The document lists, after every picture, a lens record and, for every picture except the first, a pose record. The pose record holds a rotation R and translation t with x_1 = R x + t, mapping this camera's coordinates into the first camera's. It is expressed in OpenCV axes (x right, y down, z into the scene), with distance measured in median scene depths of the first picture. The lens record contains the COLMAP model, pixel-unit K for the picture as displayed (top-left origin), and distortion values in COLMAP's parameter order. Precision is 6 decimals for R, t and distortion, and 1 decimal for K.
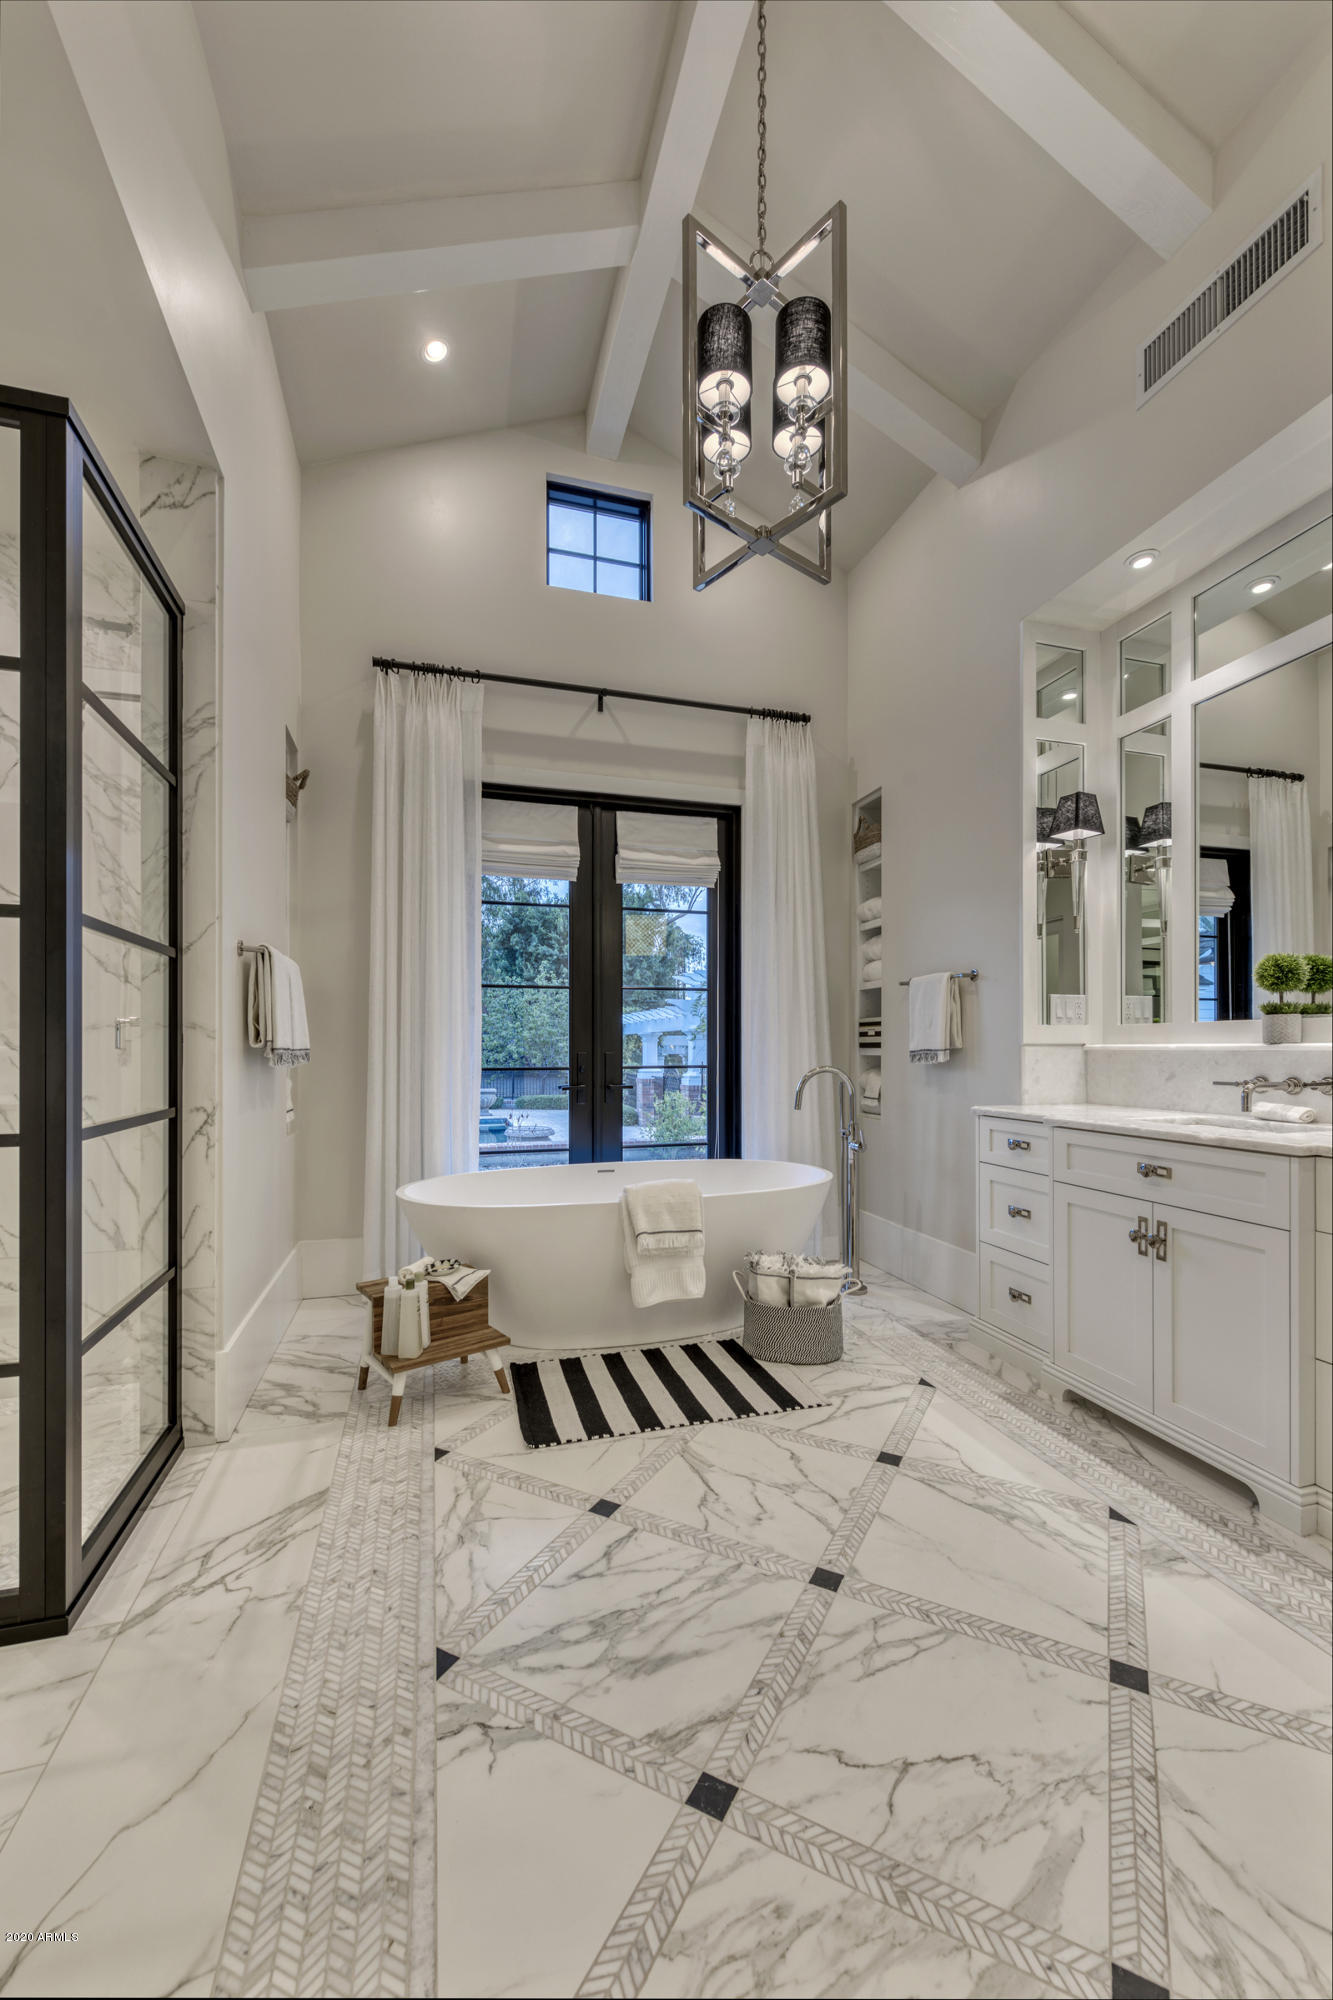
lens RADIAL K [[779.6, 0, 672.0], [0, 779.6, 1047.8], [0, 0, 1]] dist [0.005017, -0.003742]
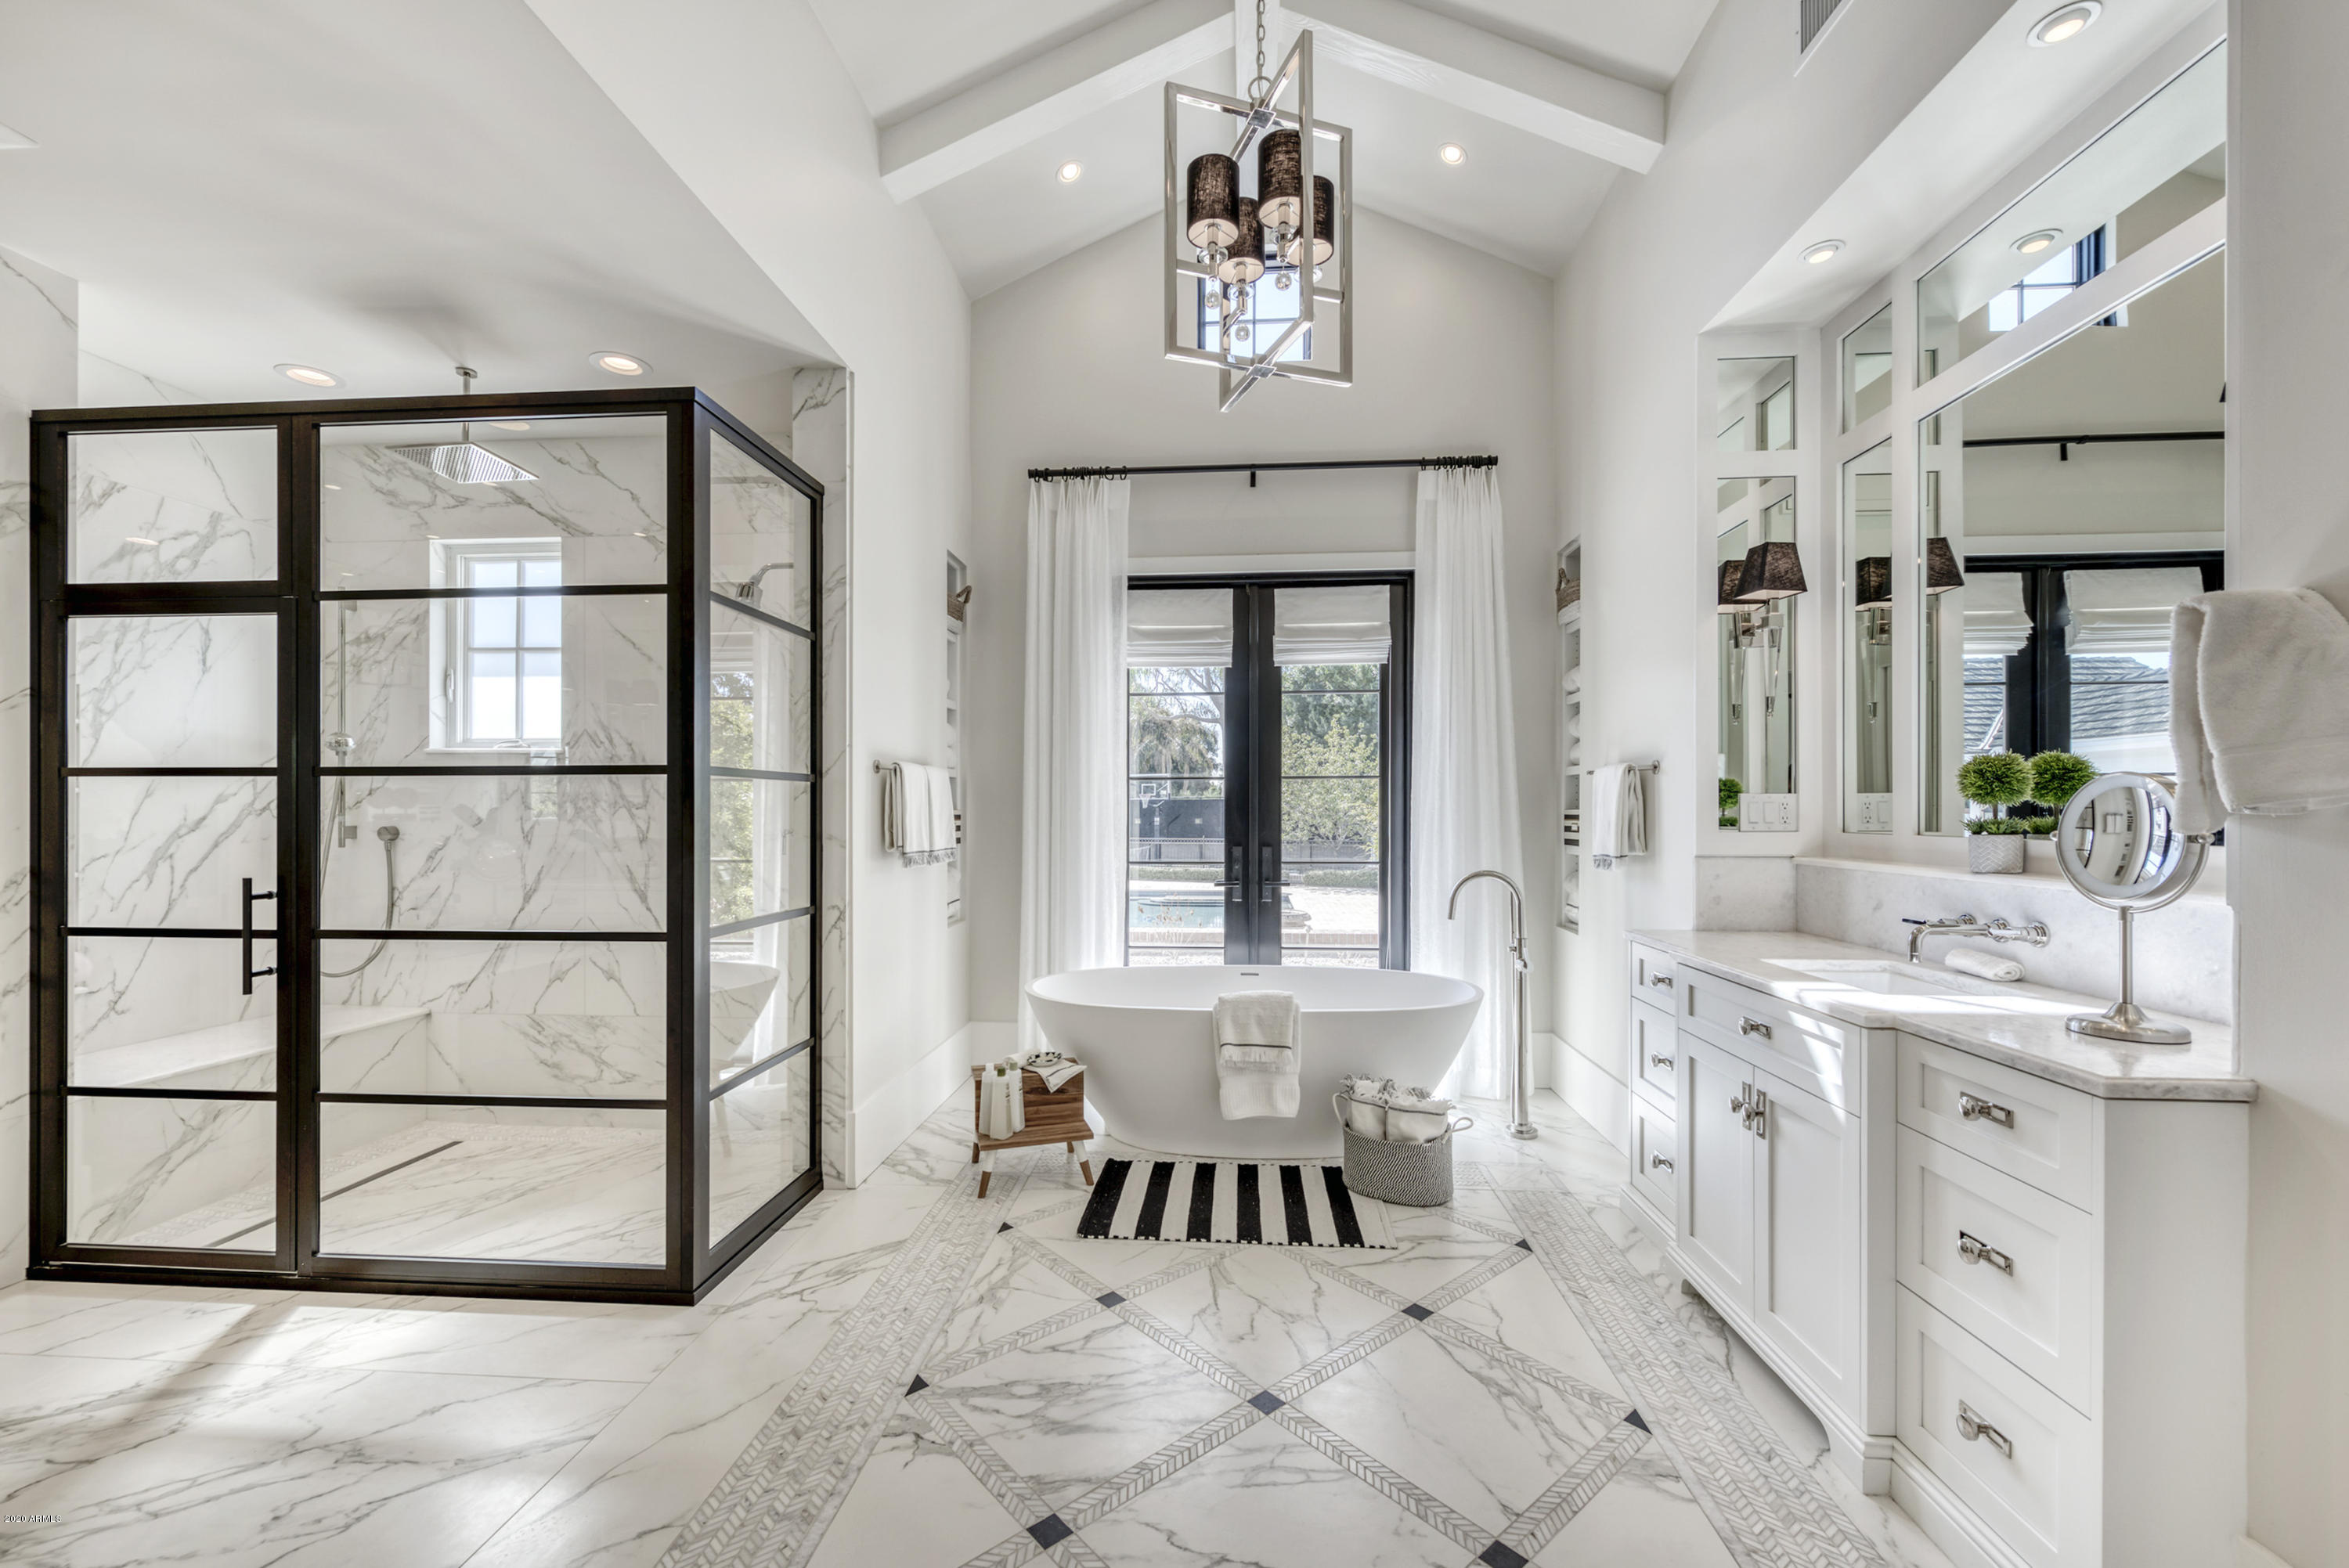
lens RADIAL K [[915.6, 0, 1179.2], [0, 915.6, 809.6], [0, 0, 1]] dist [0.005017, -0.003742]
pose [[0.933886, 0.000879, -0.357569, 0.354319], [-0.000674, 1.000000, 0.000697, -0.065316], [0.357570, -0.000409, 0.933886, -0.109451]]
